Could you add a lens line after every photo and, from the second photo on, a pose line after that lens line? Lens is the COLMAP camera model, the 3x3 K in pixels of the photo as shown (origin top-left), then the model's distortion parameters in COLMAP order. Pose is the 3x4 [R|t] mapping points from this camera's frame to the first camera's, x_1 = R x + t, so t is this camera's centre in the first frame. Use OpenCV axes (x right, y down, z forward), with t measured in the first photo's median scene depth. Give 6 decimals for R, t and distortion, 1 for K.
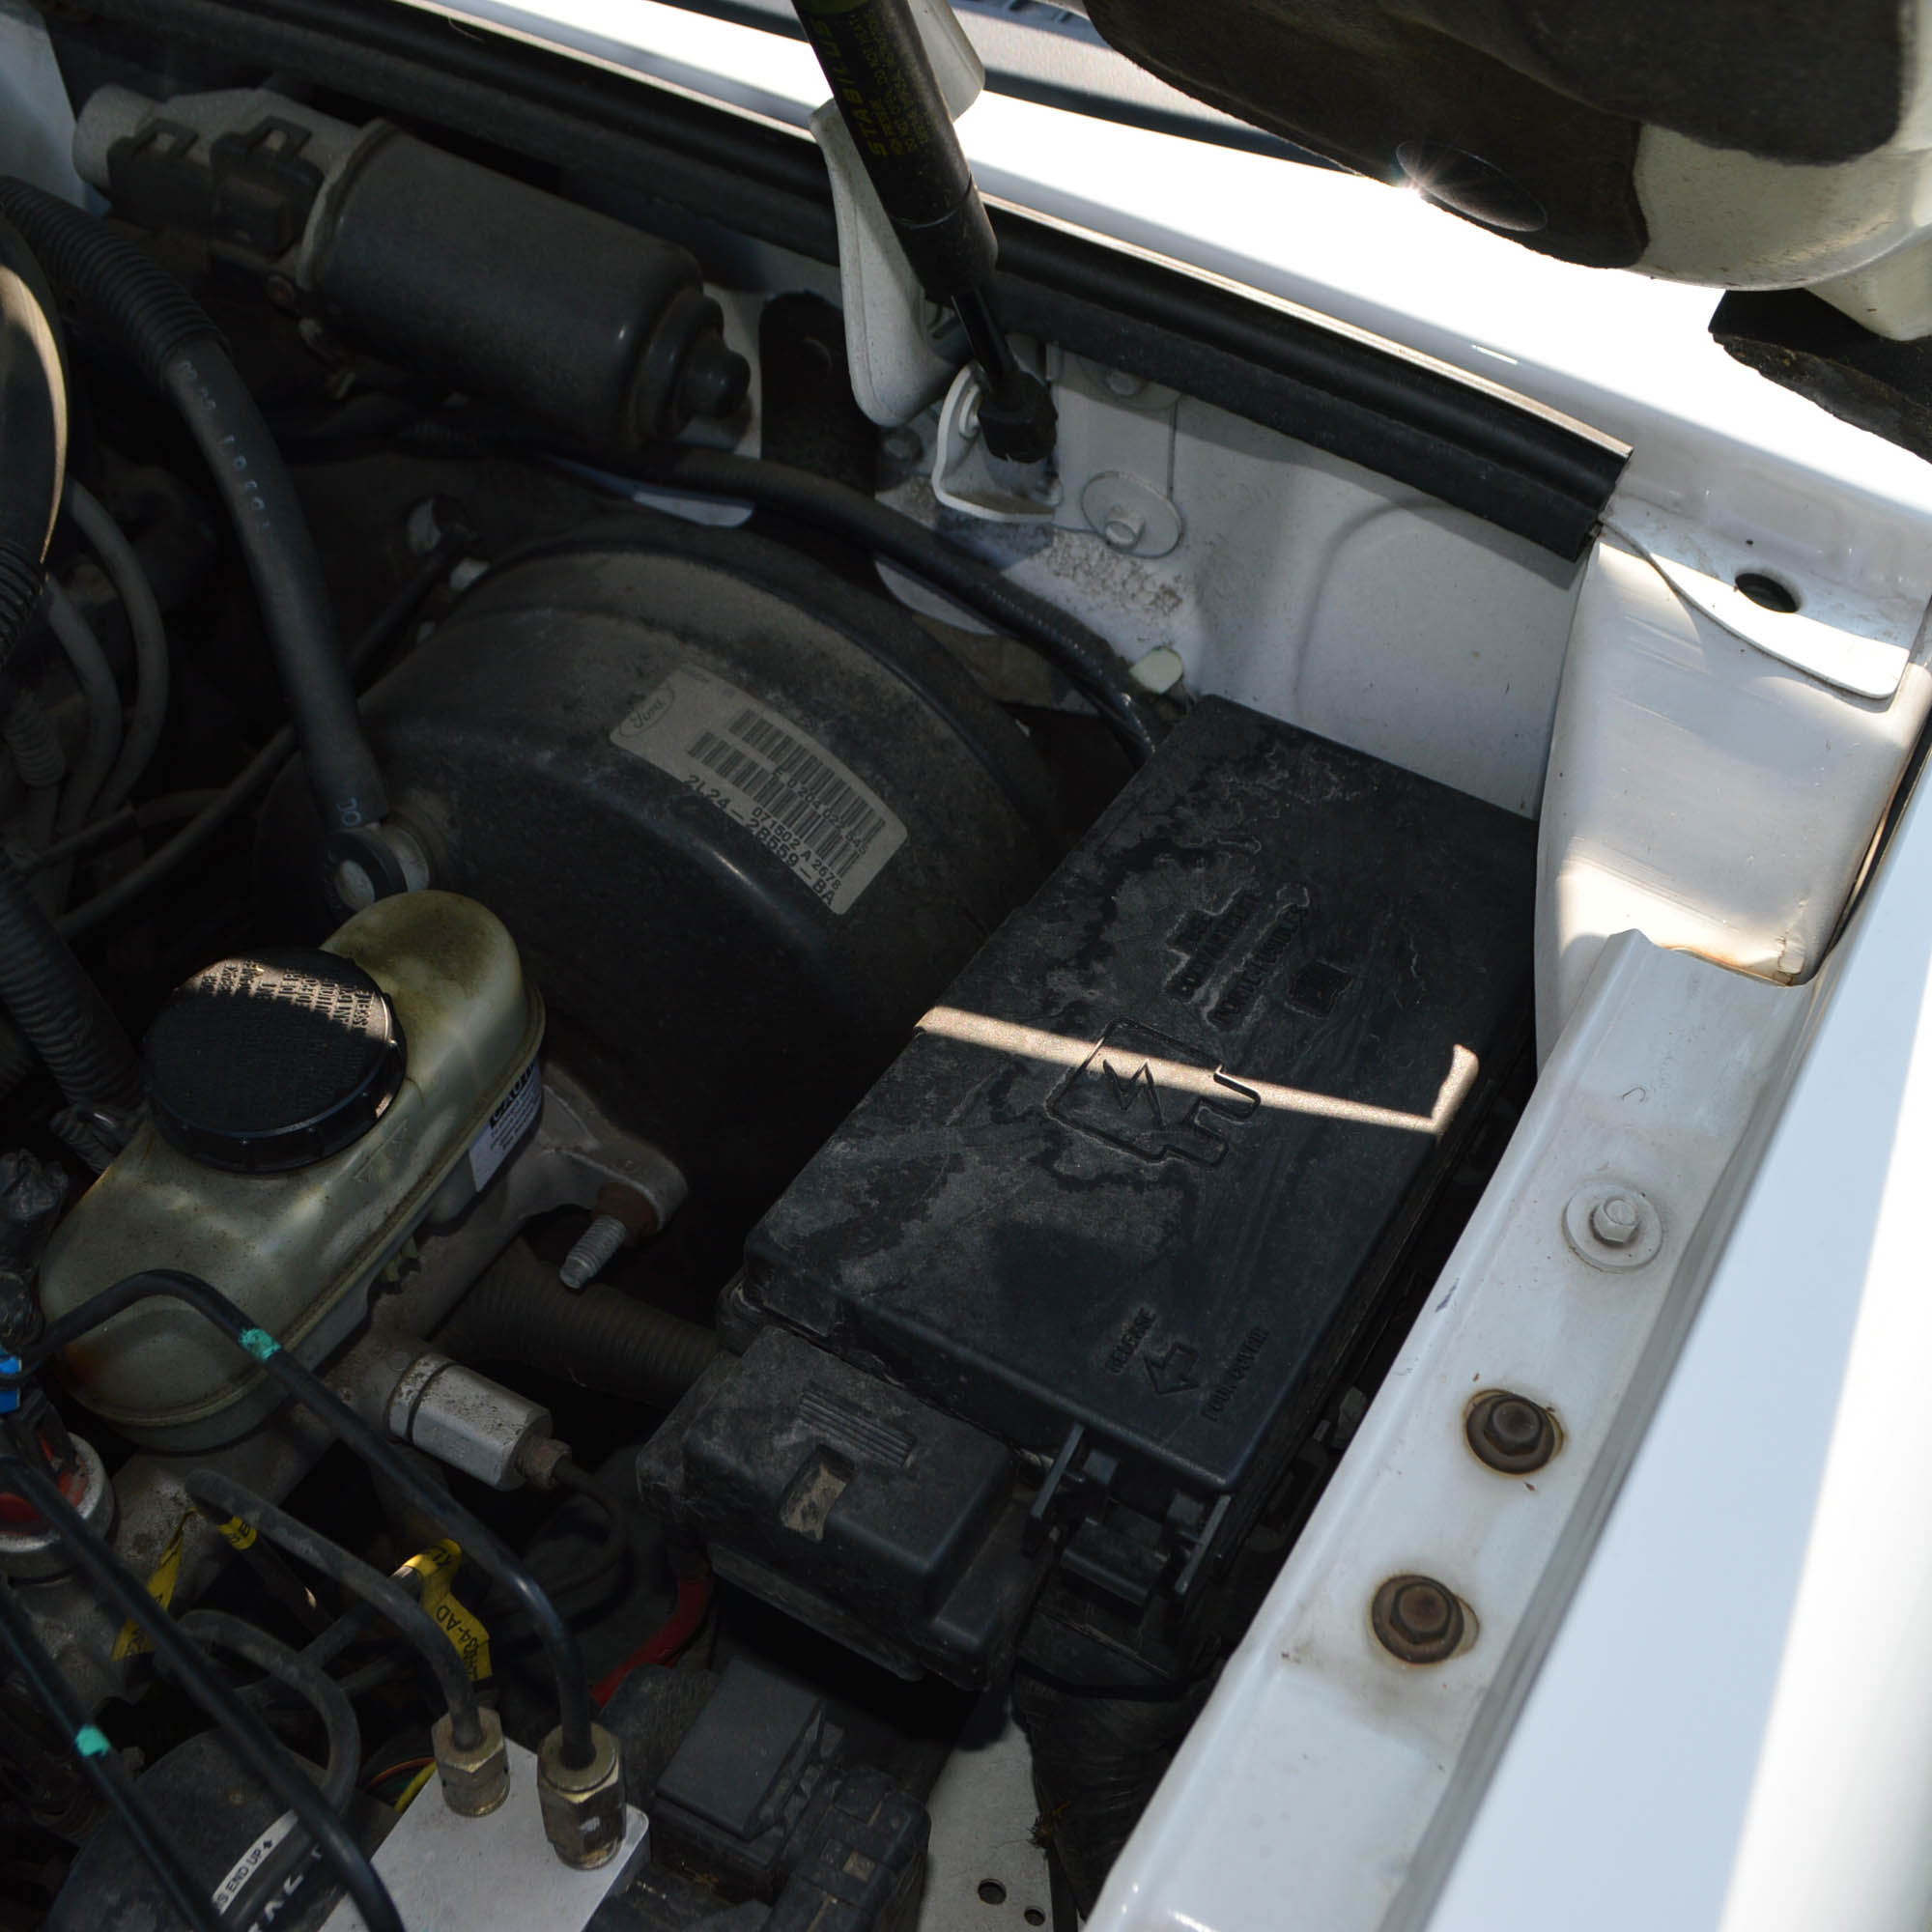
lens RADIAL K [[2319.0, 0, 965.5], [0, 2319.0, 978.1], [0, 0, 1]] dist [-0.082493, 0.000000]
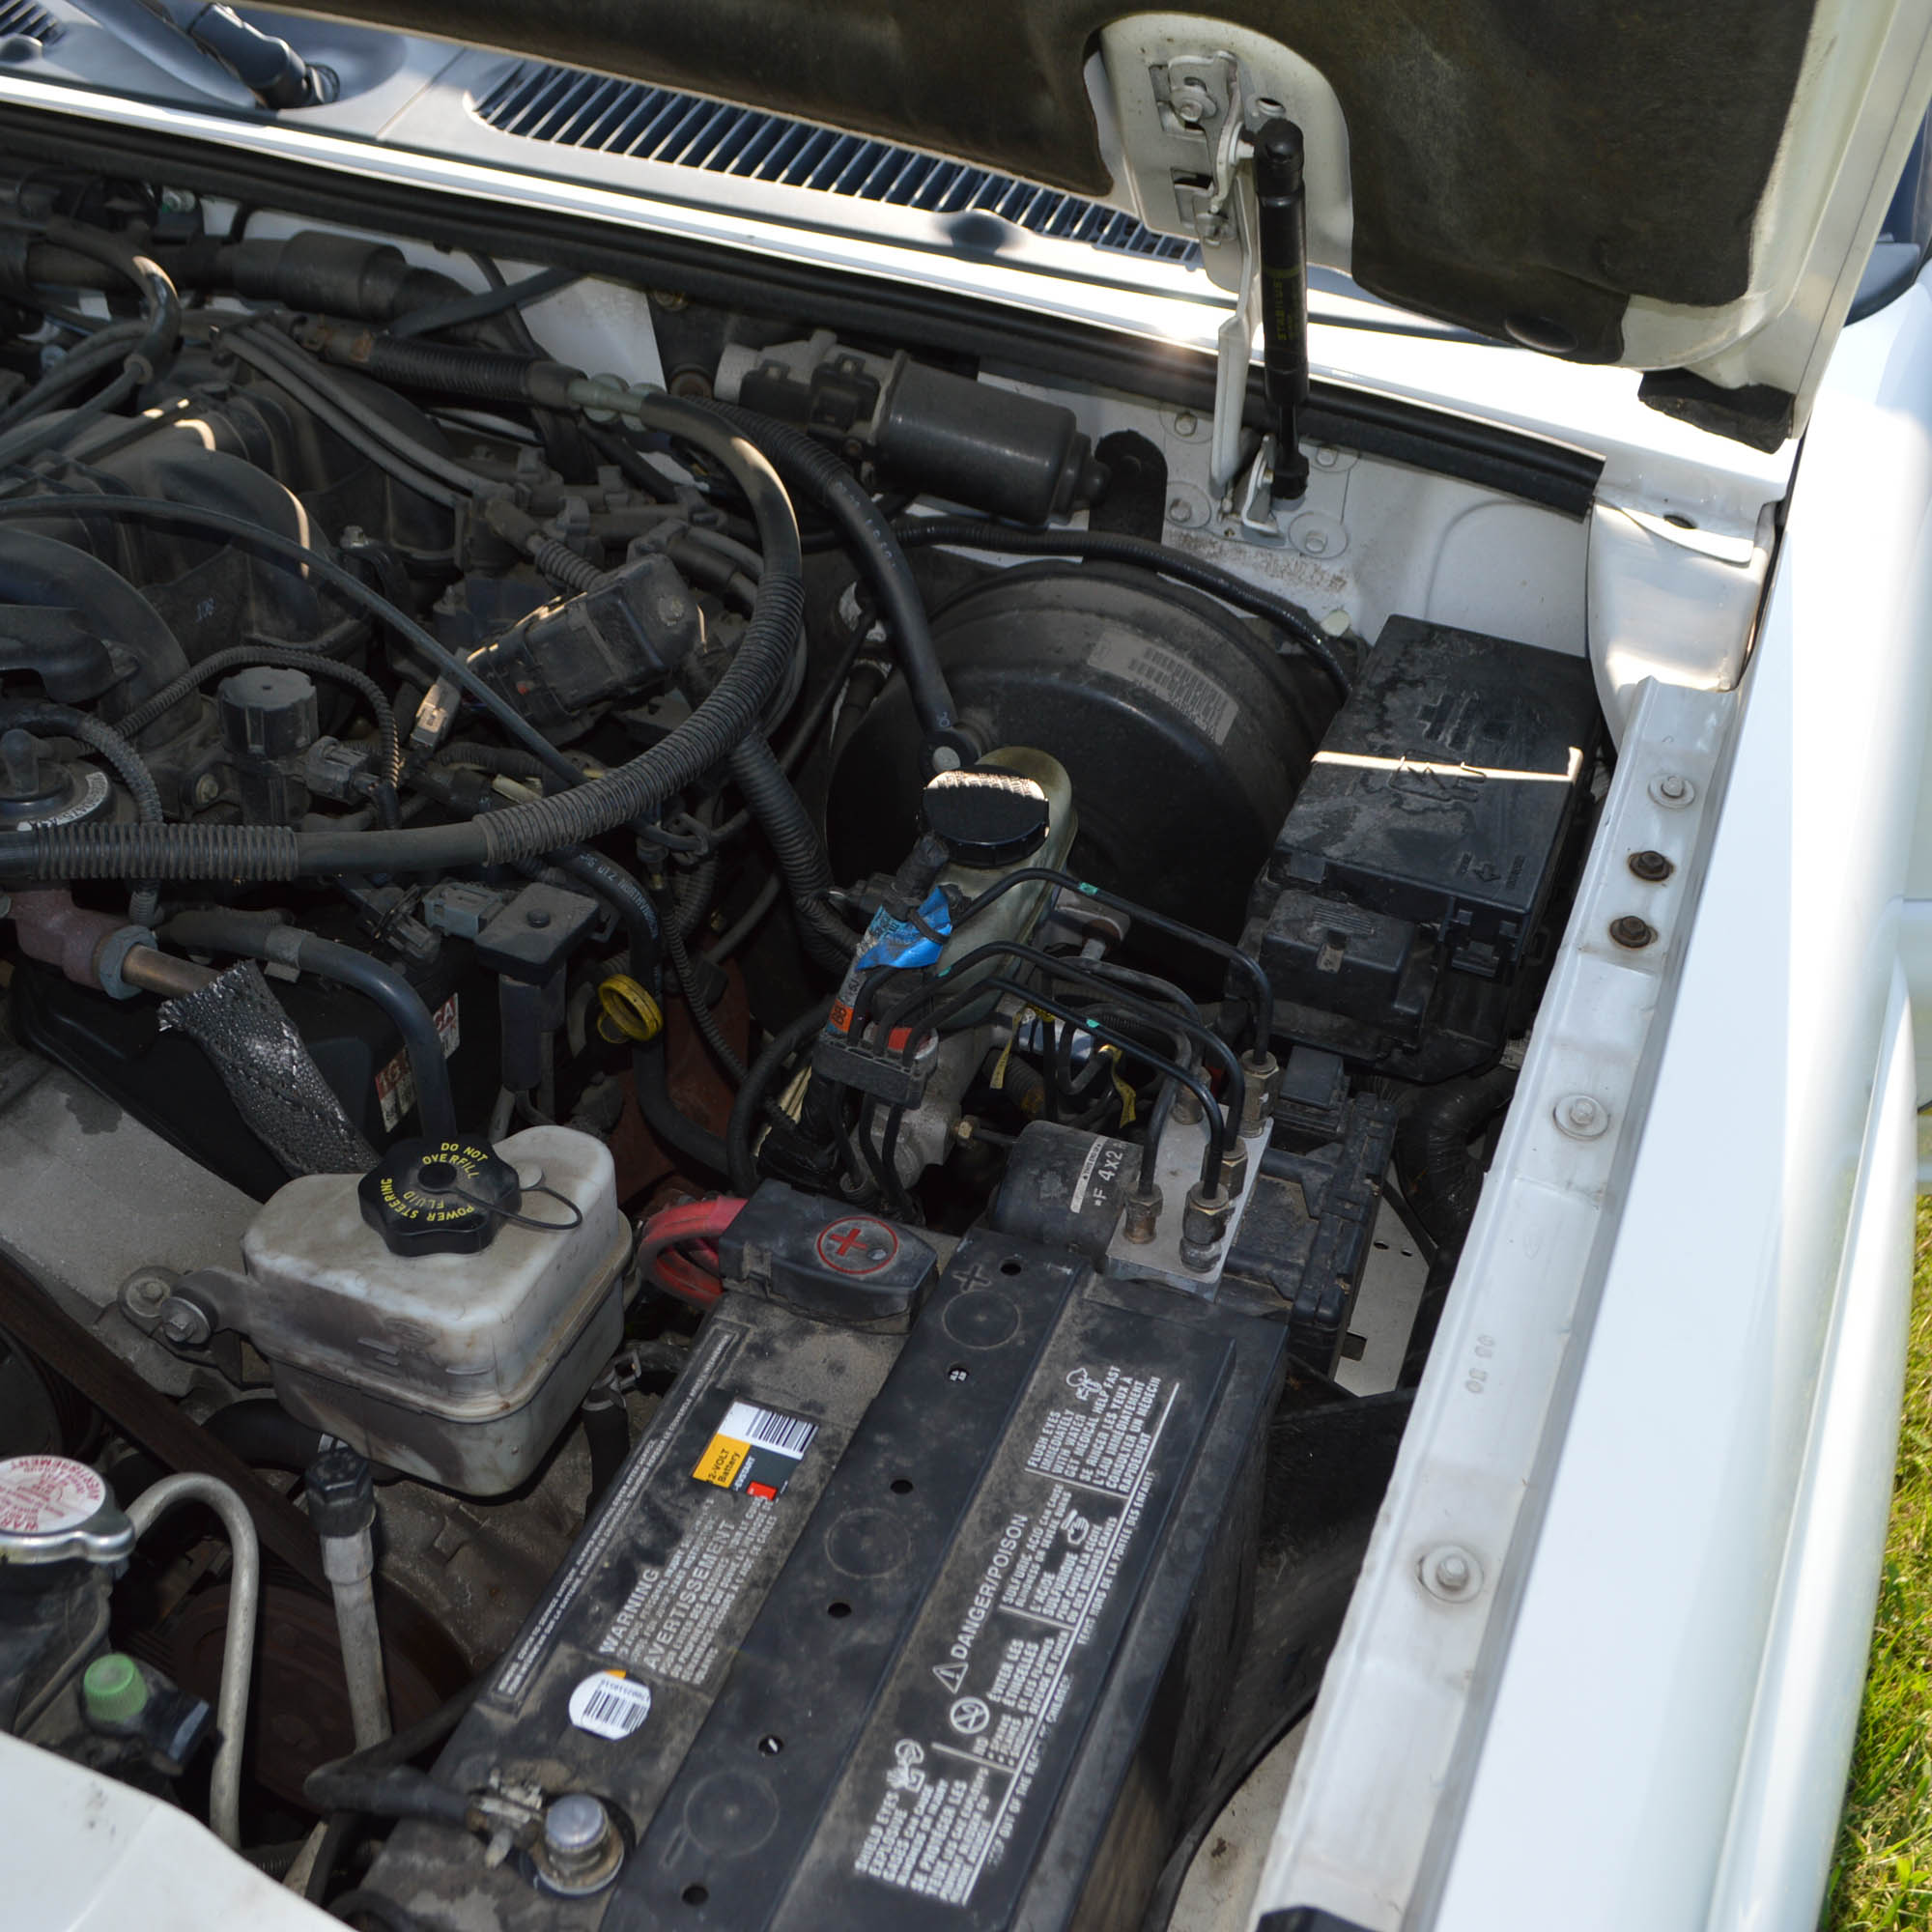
lens RADIAL K [[2319.0, 0, 969.7], [0, 2319.0, 960.5], [0, 0, 1]] dist [-0.082493, 0.000000]
pose [[0.989445, -0.107167, 0.097540, -0.510869], [0.116887, 0.988088, -0.100098, 0.345063], [-0.085651, 0.110443, 0.990185, -0.907984]]
